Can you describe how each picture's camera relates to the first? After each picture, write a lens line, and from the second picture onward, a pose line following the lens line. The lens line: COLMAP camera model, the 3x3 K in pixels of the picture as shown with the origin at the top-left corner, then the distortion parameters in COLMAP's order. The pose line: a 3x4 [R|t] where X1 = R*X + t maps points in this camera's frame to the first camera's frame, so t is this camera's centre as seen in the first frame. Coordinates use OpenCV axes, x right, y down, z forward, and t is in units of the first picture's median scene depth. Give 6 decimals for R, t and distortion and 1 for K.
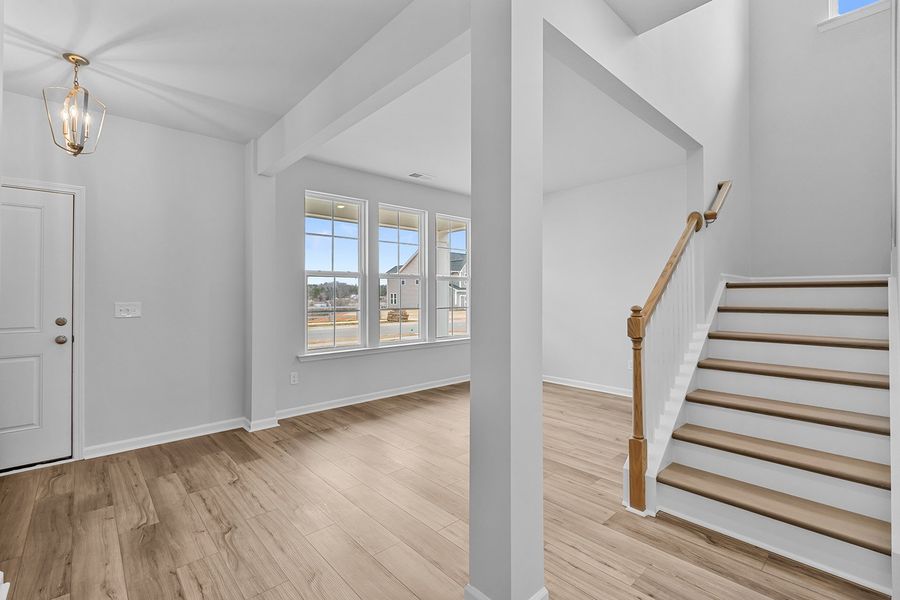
lens RADIAL K [[425.5, 0, 450.0], [0, 425.5, 300.0], [0, 0, 1]] dist [-0.000035, 0.000312]
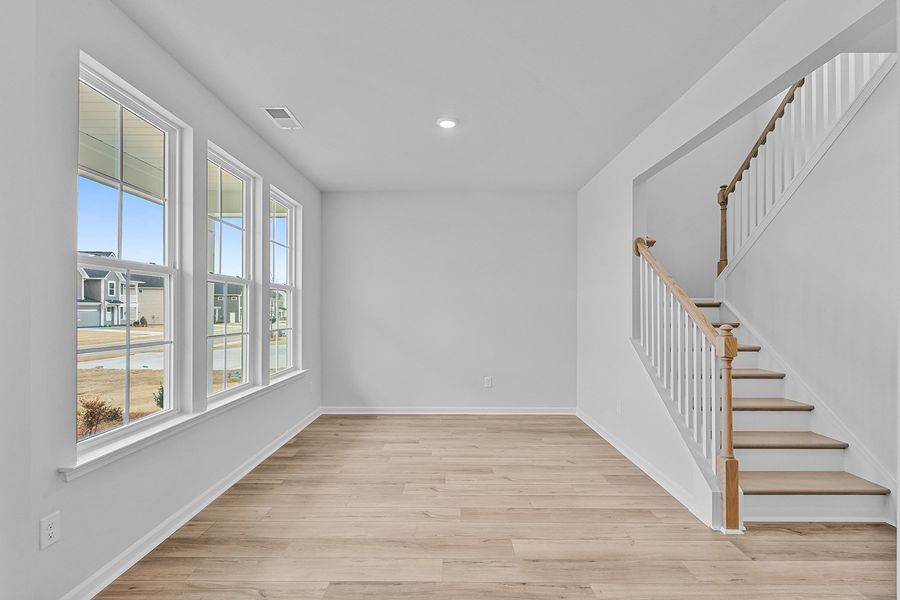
lens RADIAL K [[425.5, 0, 450.0], [0, 425.5, 300.0], [0, 0, 1]] dist [-0.000035, 0.000312]
pose [[0.658529, 0.013935, 0.752427, -0.558611], [0.005747, 0.999706, -0.023545, -0.015898], [-0.752534, 0.019829, 0.658255, 0.624265]]
